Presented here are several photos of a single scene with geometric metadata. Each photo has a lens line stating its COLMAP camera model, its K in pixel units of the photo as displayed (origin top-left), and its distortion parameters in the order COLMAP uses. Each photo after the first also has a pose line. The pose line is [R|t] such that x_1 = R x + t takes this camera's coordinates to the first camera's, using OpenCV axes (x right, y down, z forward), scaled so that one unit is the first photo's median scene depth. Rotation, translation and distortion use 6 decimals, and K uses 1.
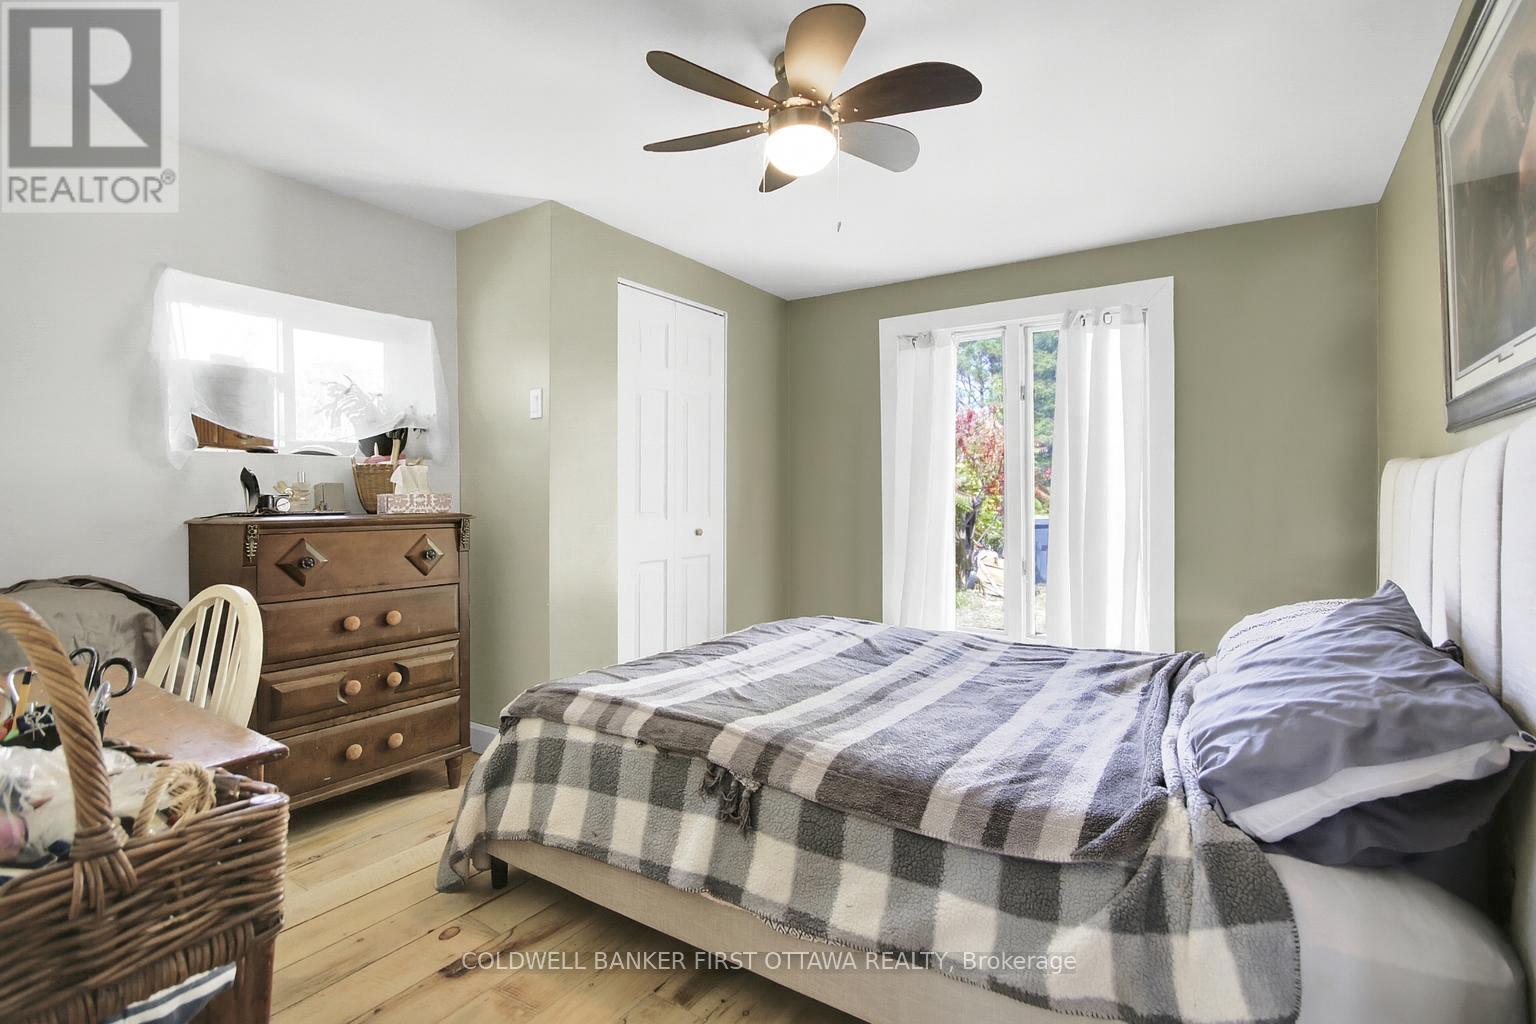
lens RADIAL K [[727.1, 0, 763.1], [0, 727.1, 506.1], [0, 0, 1]] dist [-0.002709, -0.000382]
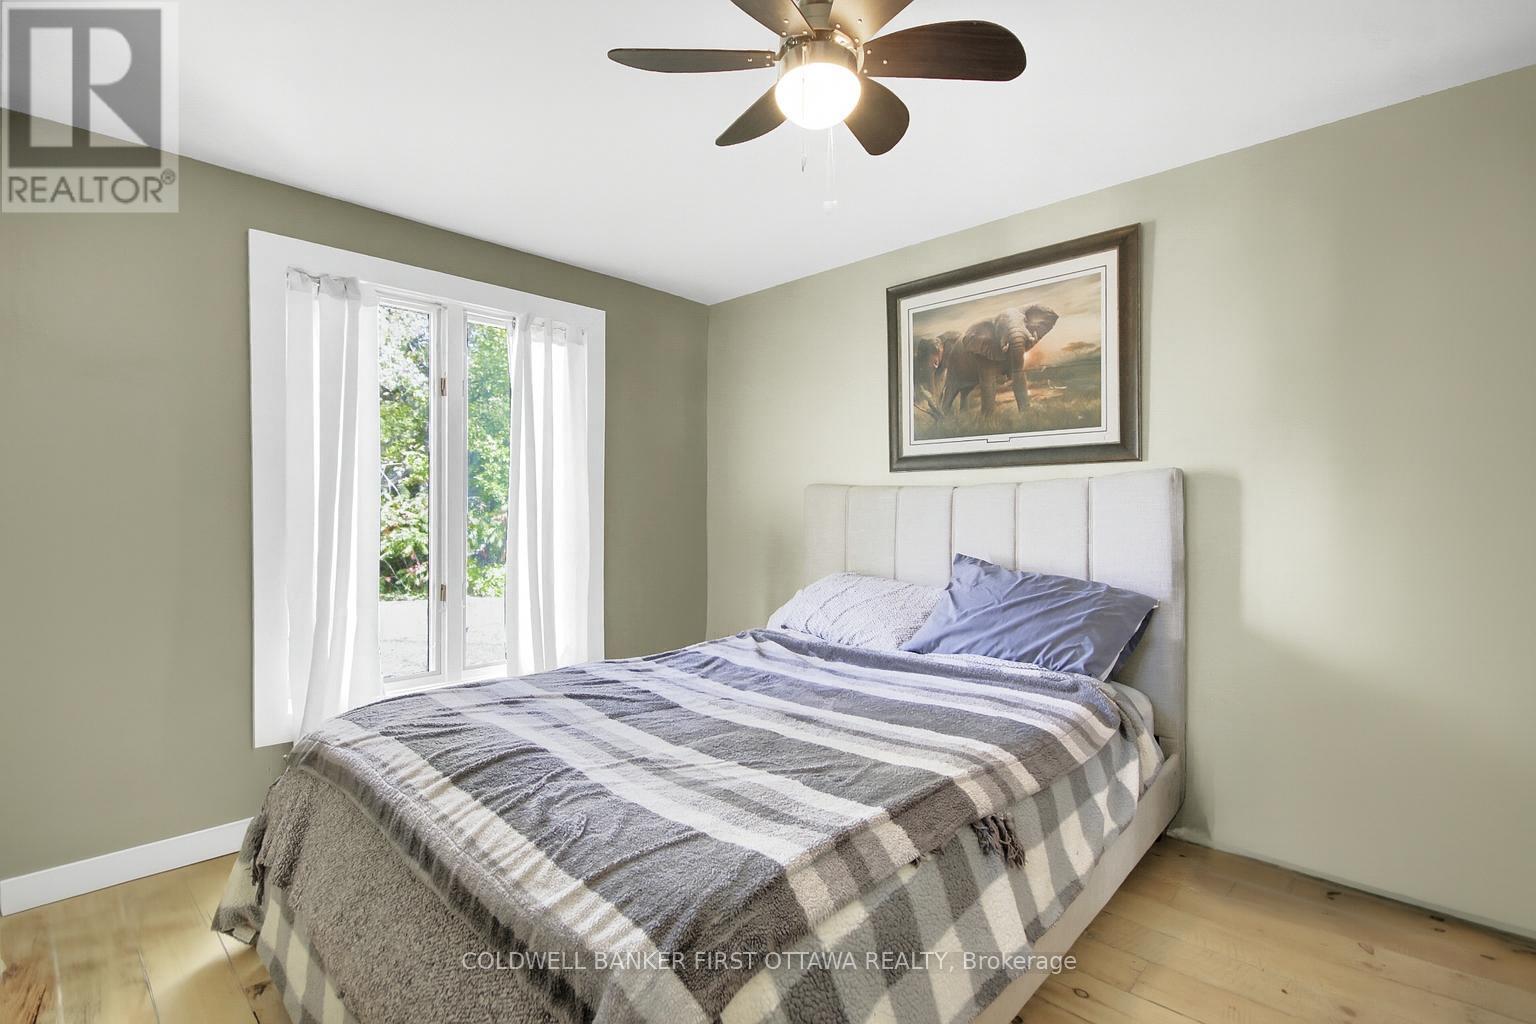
lens RADIAL K [[727.1, 0, 762.5], [0, 727.1, 504.9], [0, 0, 1]] dist [-0.002709, -0.000382]
pose [[0.148235, -0.002386, 0.988949, -0.510060], [0.012663, 0.999920, 0.000515, -0.013492], [-0.988871, 0.012447, 0.148253, 0.595119]]
